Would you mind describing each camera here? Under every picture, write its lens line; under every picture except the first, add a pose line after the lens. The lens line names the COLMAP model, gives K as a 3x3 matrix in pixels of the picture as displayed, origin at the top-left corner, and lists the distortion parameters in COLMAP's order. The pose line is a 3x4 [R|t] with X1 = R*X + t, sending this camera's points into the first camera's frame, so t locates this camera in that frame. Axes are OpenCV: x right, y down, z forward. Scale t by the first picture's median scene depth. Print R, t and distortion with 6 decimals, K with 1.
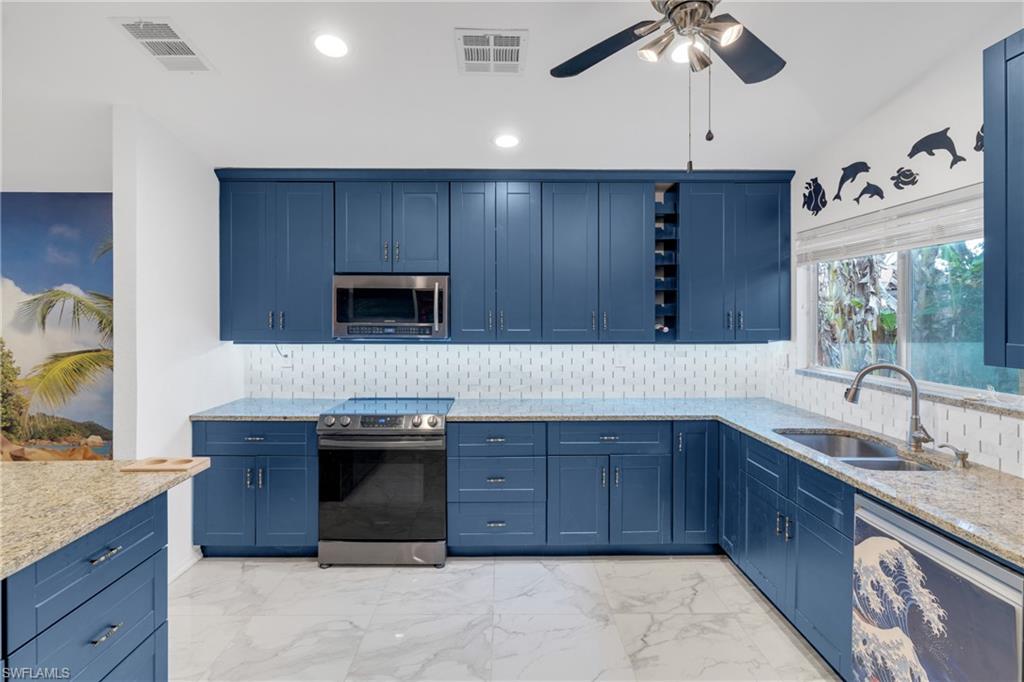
lens RADIAL K [[503.9, 0, 502.8], [0, 503.9, 317.0], [0, 0, 1]] dist [-0.003555, 0.000405]
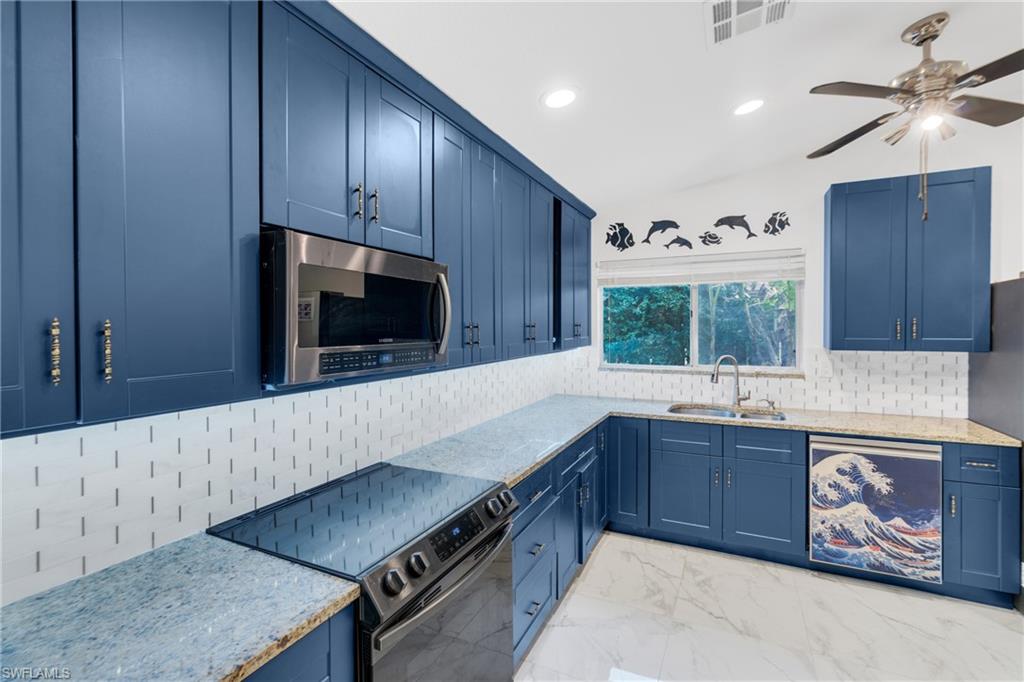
lens RADIAL K [[464.9, 0, 513.8], [0, 464.9, 330.8], [0, 0, 1]] dist [-0.006158, 0.000559]
pose [[0.439873, -0.014229, 0.897947, -0.591748], [0.010649, 0.999887, 0.010628, -0.005092], [-0.897997, 0.004887, 0.439975, 0.677103]]
